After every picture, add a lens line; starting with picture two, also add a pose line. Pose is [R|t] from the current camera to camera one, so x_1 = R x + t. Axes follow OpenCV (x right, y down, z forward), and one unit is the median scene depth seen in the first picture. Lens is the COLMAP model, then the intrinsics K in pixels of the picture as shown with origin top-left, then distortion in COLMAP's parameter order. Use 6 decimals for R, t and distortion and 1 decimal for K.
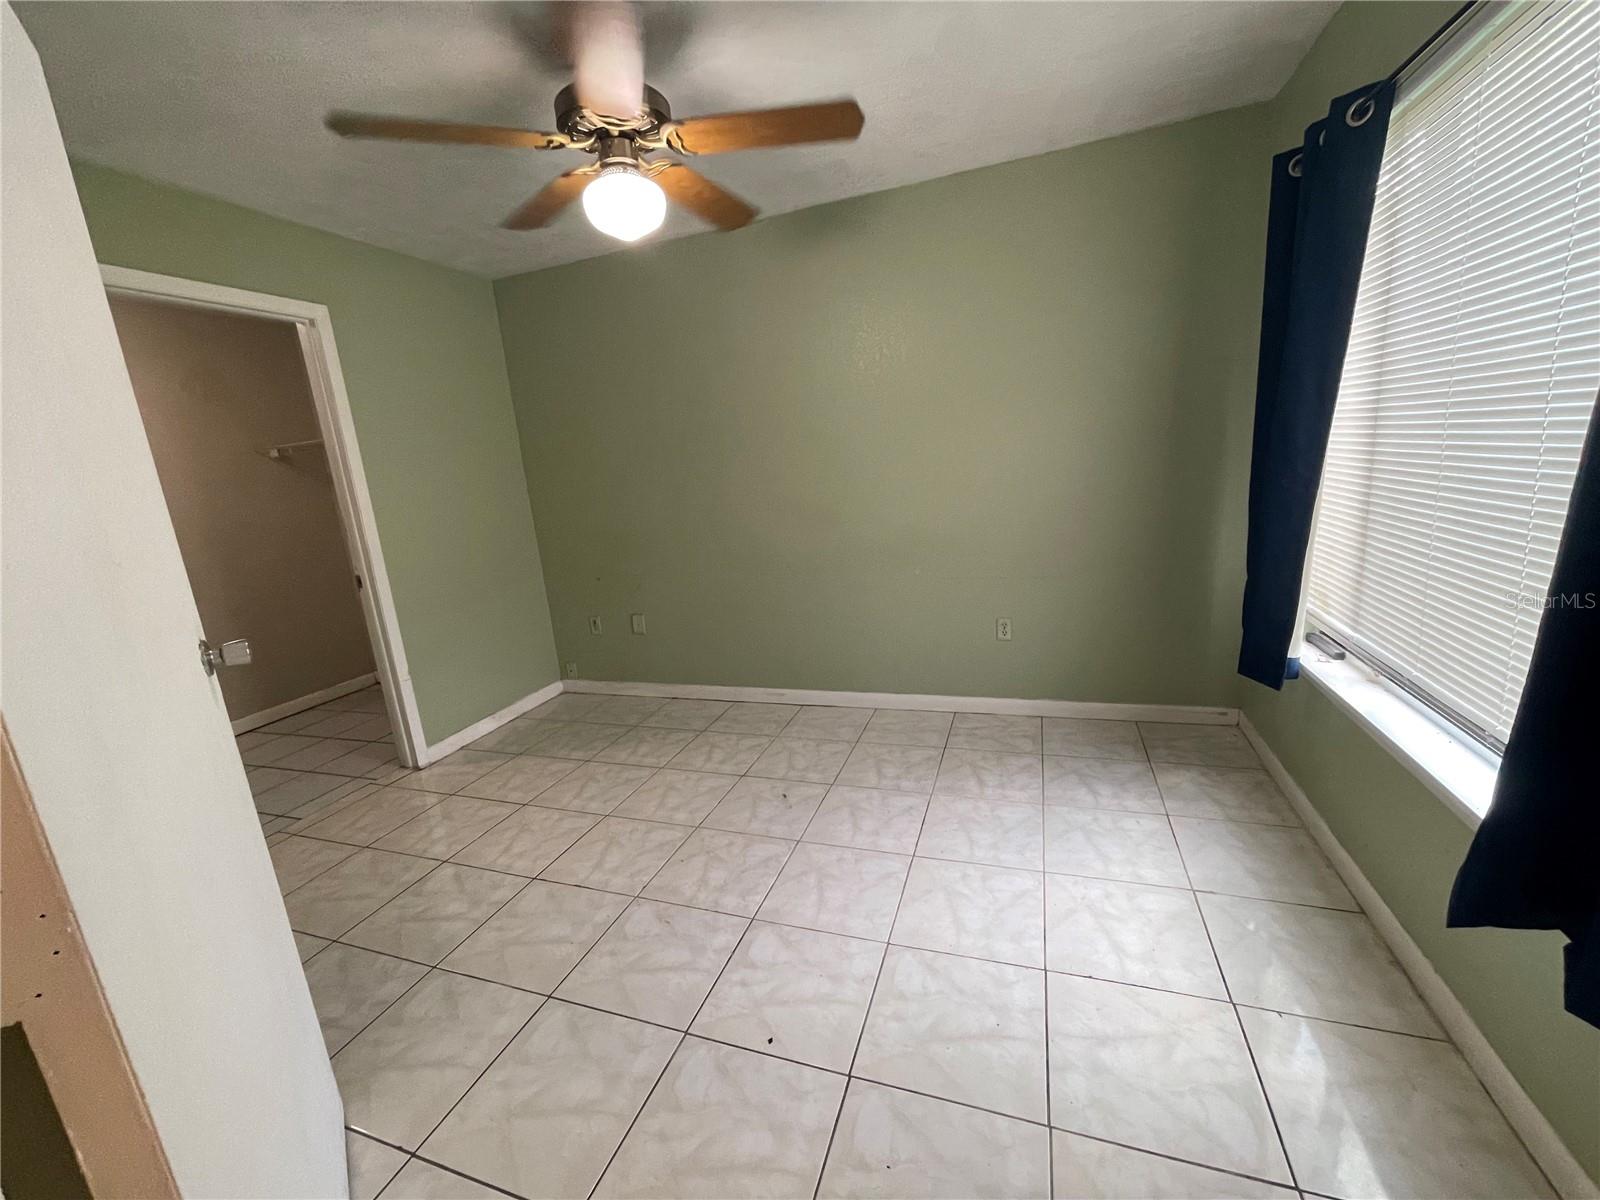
lens RADIAL K [[653.6, 0, 797.6], [0, 653.6, 600.8], [0, 0, 1]] dist [-0.001551, 0.000003]
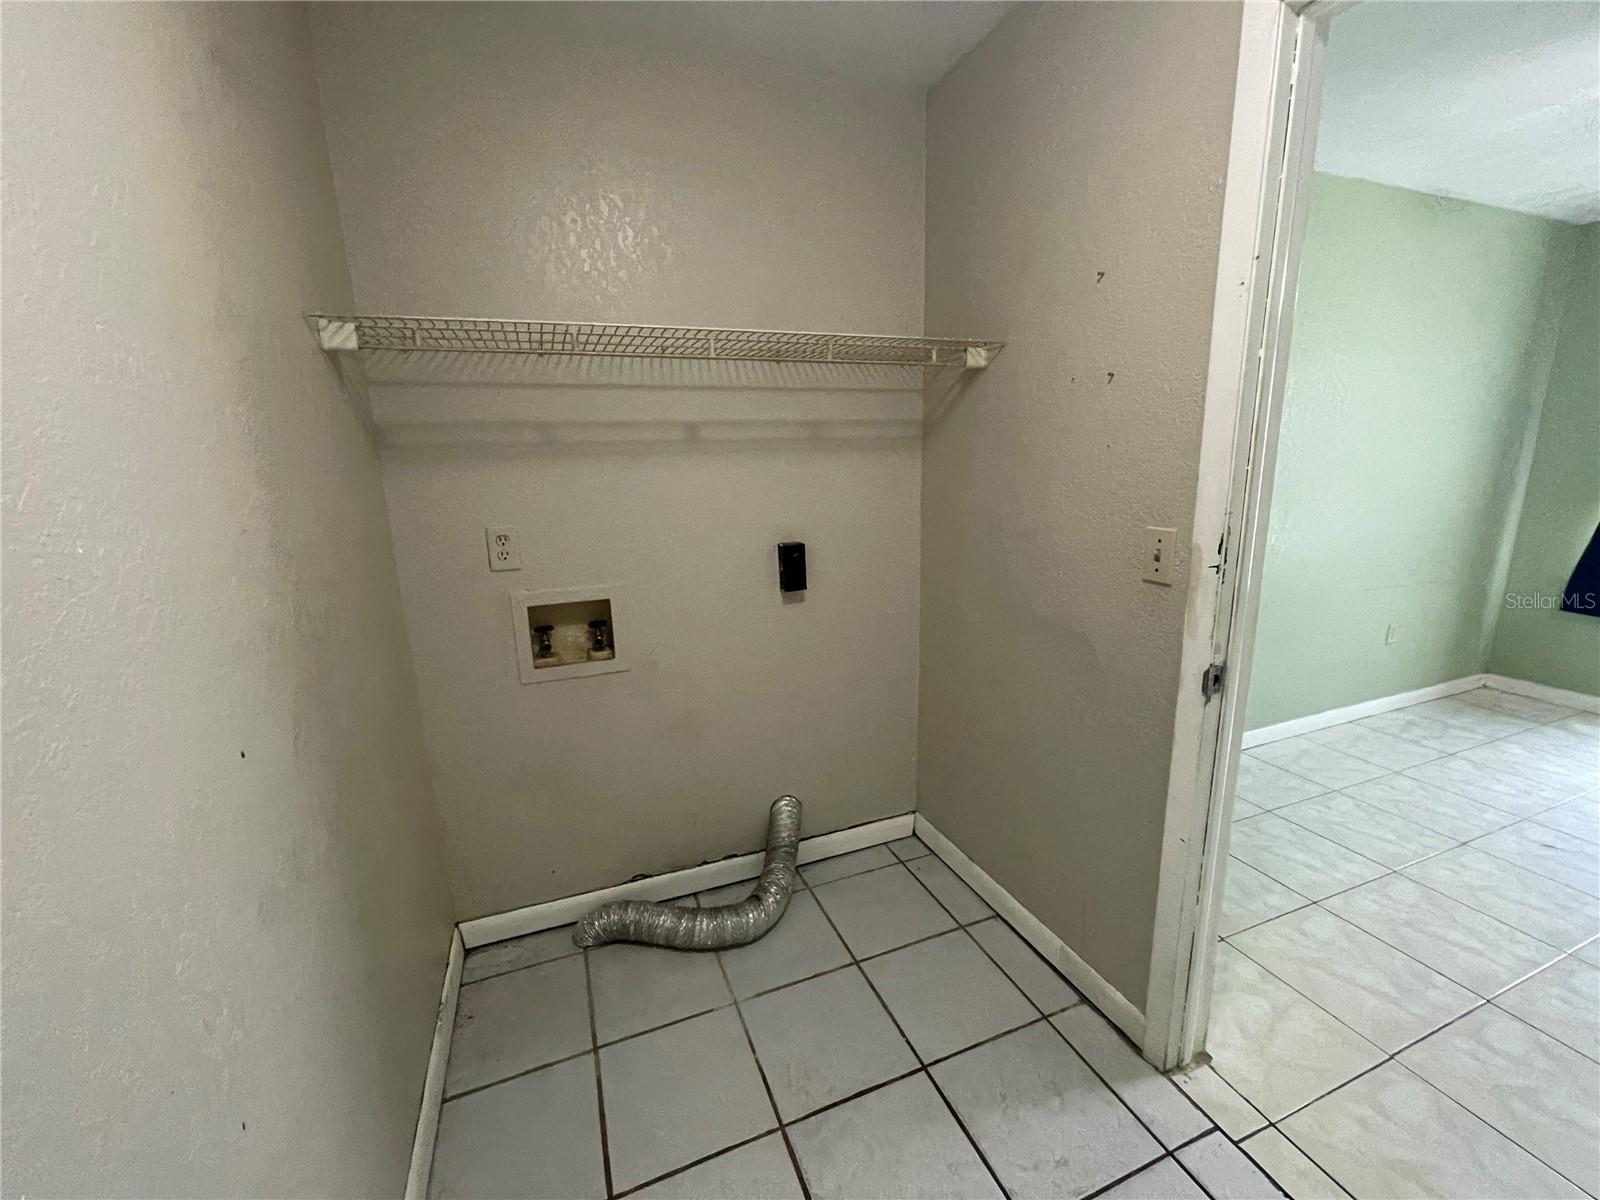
lens RADIAL K [[653.6, 0, 794.2], [0, 653.6, 591.9], [0, 0, 1]] dist [-0.001551, 0.000003]
pose [[0.758582, -0.067824, 0.648038, -1.274504], [0.105546, 0.994223, -0.019494, -0.124122], [-0.642973, 0.083185, 0.761358, 0.916158]]
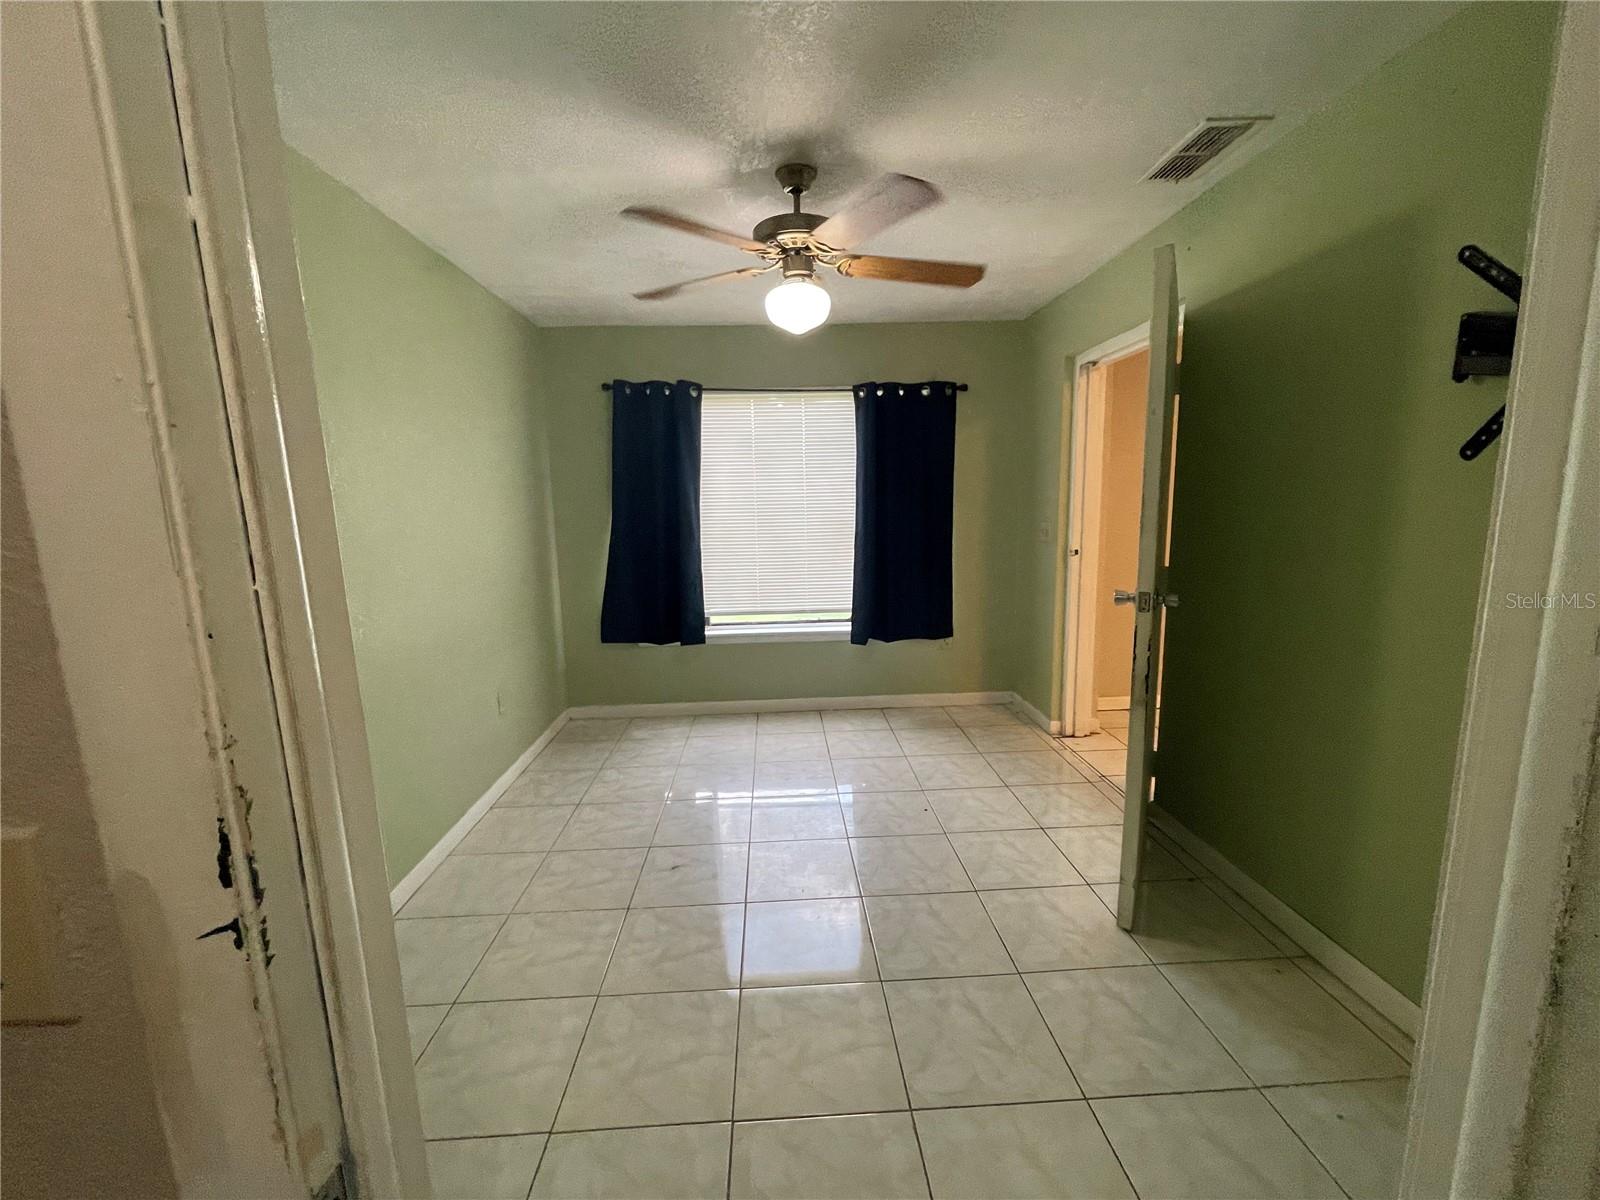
lens RADIAL K [[653.6, 0, 790.0], [0, 653.6, 602.4], [0, 0, 1]] dist [-0.001551, 0.000003]
pose [[-0.355315, -0.057550, 0.932973, -0.913496], [0.266527, 0.950432, 0.160132, -0.172625], [-0.895943, 0.305560, -0.322364, 0.993471]]
